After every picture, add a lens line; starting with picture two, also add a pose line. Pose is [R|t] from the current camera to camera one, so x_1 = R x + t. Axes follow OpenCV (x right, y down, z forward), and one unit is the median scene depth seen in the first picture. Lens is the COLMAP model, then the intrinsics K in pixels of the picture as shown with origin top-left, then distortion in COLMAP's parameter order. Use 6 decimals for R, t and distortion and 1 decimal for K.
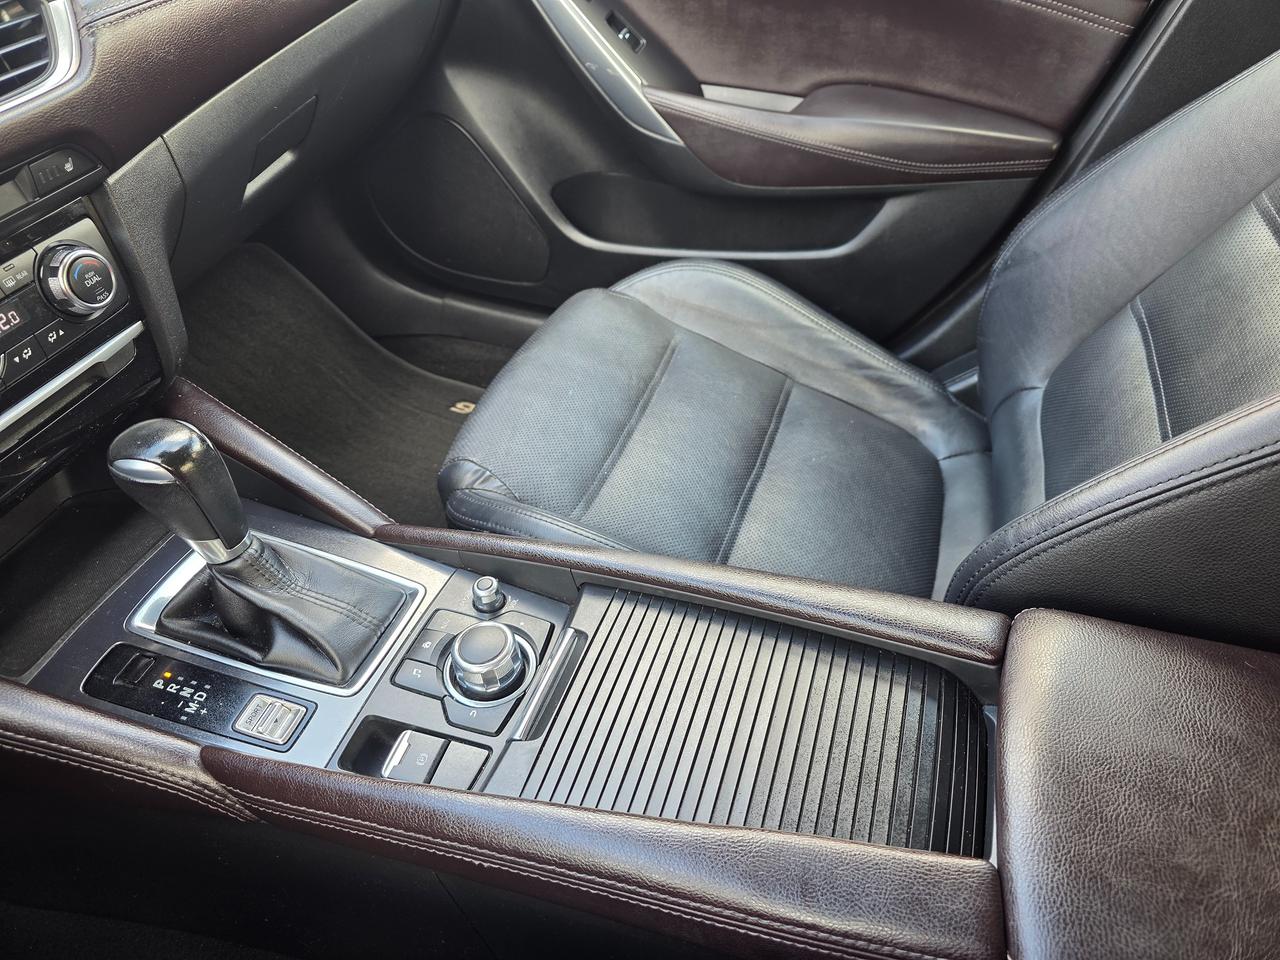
lens RADIAL K [[878.3, 0, 647.9], [0, 878.3, 465.5], [0, 0, 1]] dist [0.043493, -0.056596]
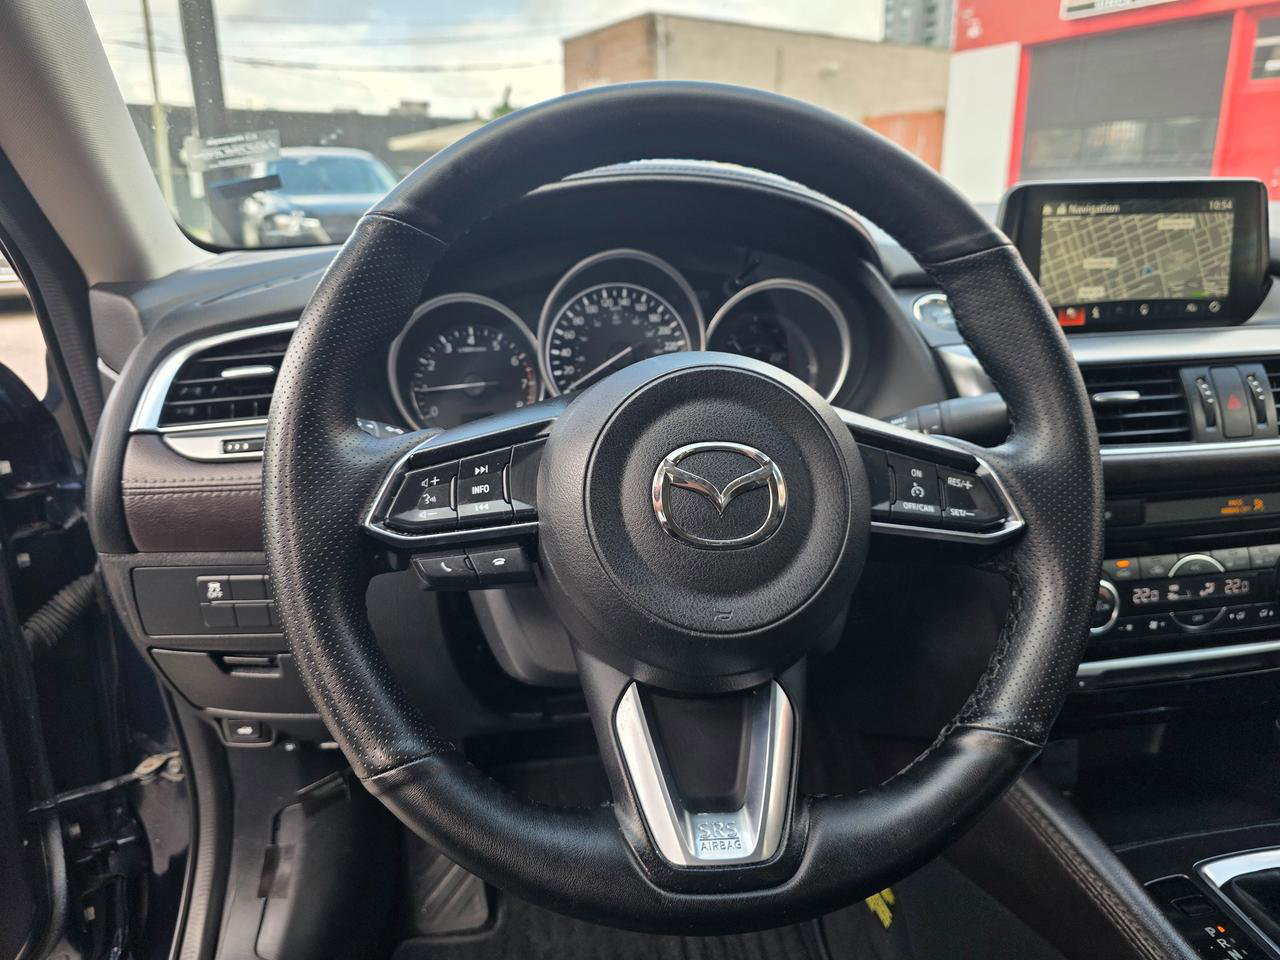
lens RADIAL K [[878.3, 0, 647.9], [0, 878.3, 465.5], [0, 0, 1]] dist [0.043493, -0.056596]
pose [[0.470565, 0.213957, -0.856032, -0.090246], [-0.555879, 0.825312, -0.099290, 0.247557], [0.685250, 0.522572, 0.507297, -0.239787]]
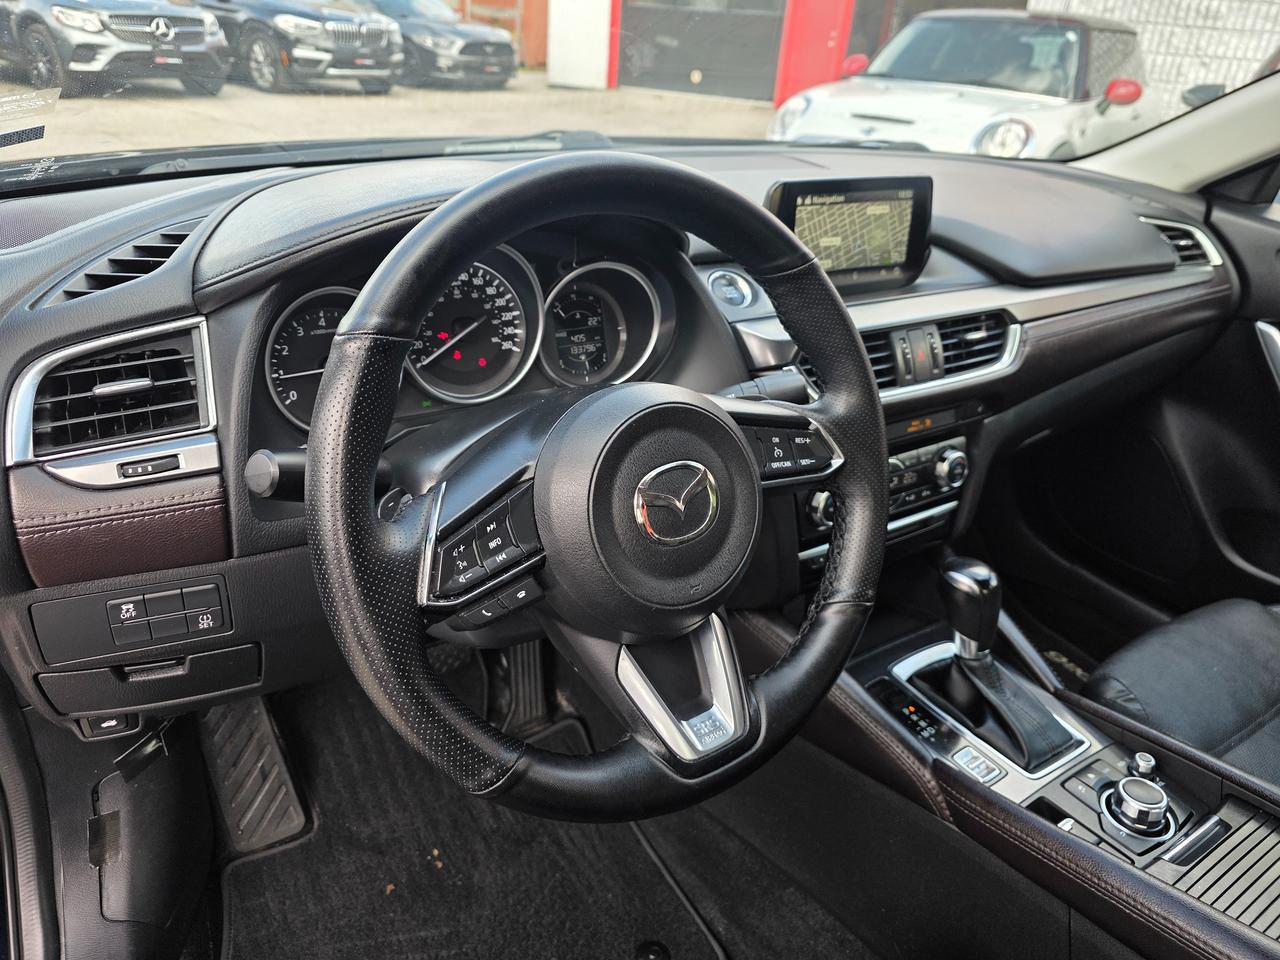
lens RADIAL K [[868.0, 0, 644.0], [0, 868.0, 465.7], [0, 0, 1]] dist [0.046854, -0.044905]
pose [[0.785201, 0.298995, -0.542275, -0.193057], [-0.441903, 0.884015, -0.152445, 0.282953], [0.433799, 0.359333, 0.826256, -0.596167]]
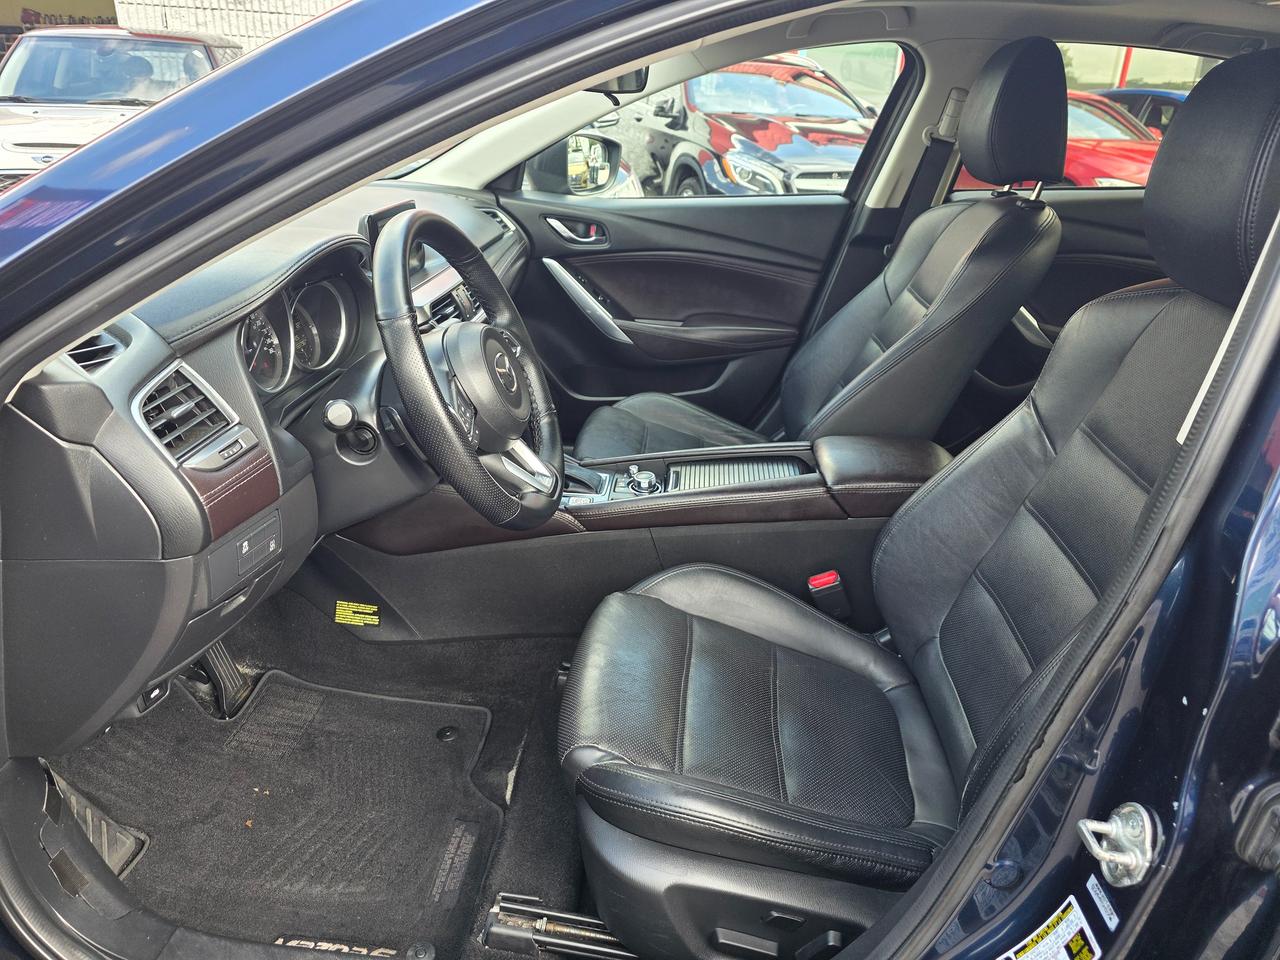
lens RADIAL K [[868.0, 0, 644.0], [0, 868.0, 465.7], [0, 0, 1]] dist [0.046854, -0.044905]
pose [[0.970192, -0.078639, 0.229225, -0.771845], [0.143655, 0.948403, -0.282656, 0.896755], [-0.195170, 0.307160, 0.931430, -1.509332]]
